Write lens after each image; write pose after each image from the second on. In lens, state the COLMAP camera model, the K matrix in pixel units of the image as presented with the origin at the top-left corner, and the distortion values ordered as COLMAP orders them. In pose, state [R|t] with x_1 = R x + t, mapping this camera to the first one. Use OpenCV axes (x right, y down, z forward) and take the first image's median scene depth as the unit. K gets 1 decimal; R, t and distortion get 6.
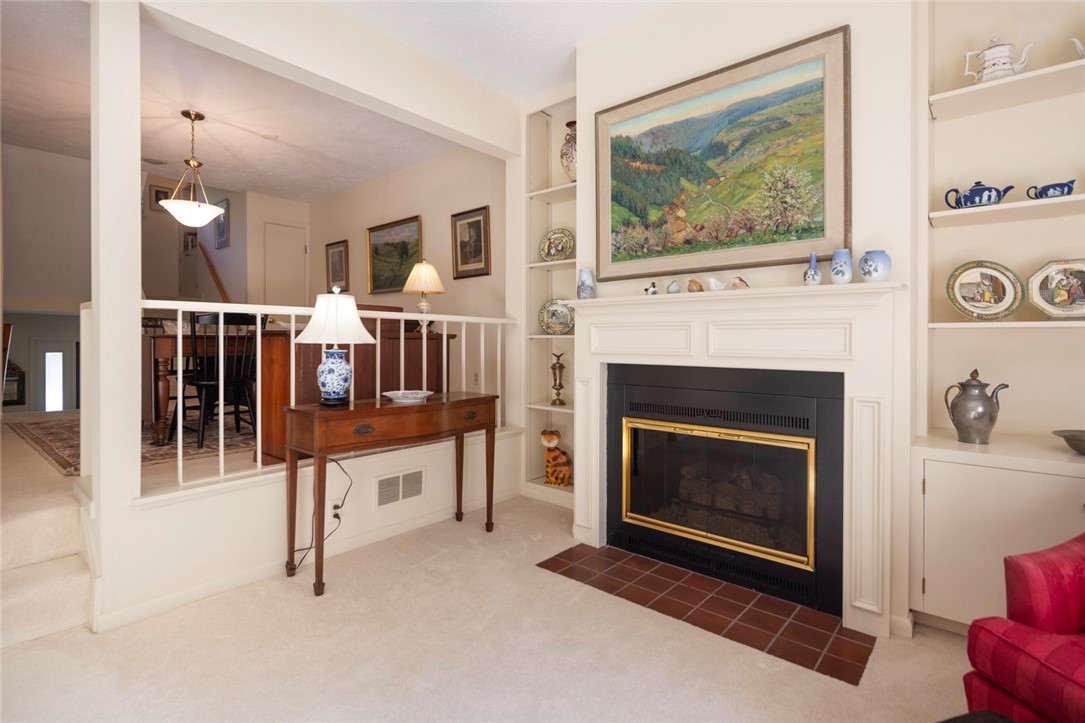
lens RADIAL K [[534.3, 0, 540.6], [0, 534.3, 342.6], [0, 0, 1]] dist [-0.000187, -0.001328]
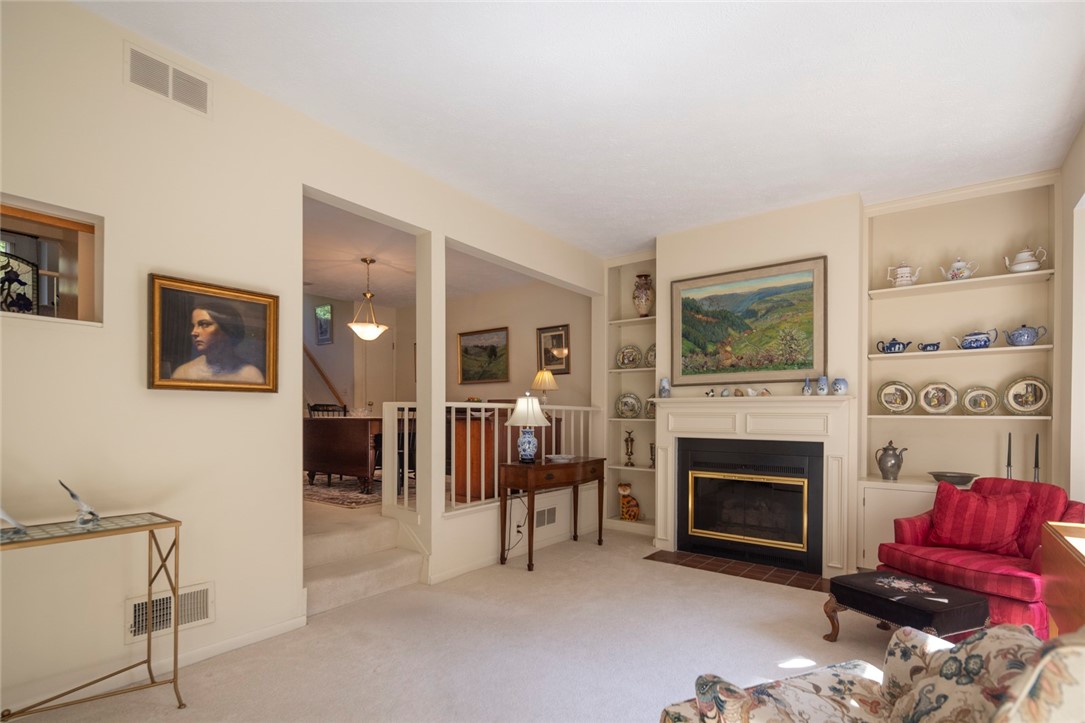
lens RADIAL K [[530.8, 0, 544.7], [0, 530.8, 420.1], [0, 0, 1]] dist [-0.000505, 0.000276]
pose [[0.997996, 0.001229, 0.063266, -0.421270], [-0.001565, 0.999985, 0.005261, -0.023834], [-0.063258, -0.005350, 0.997983, -0.637074]]
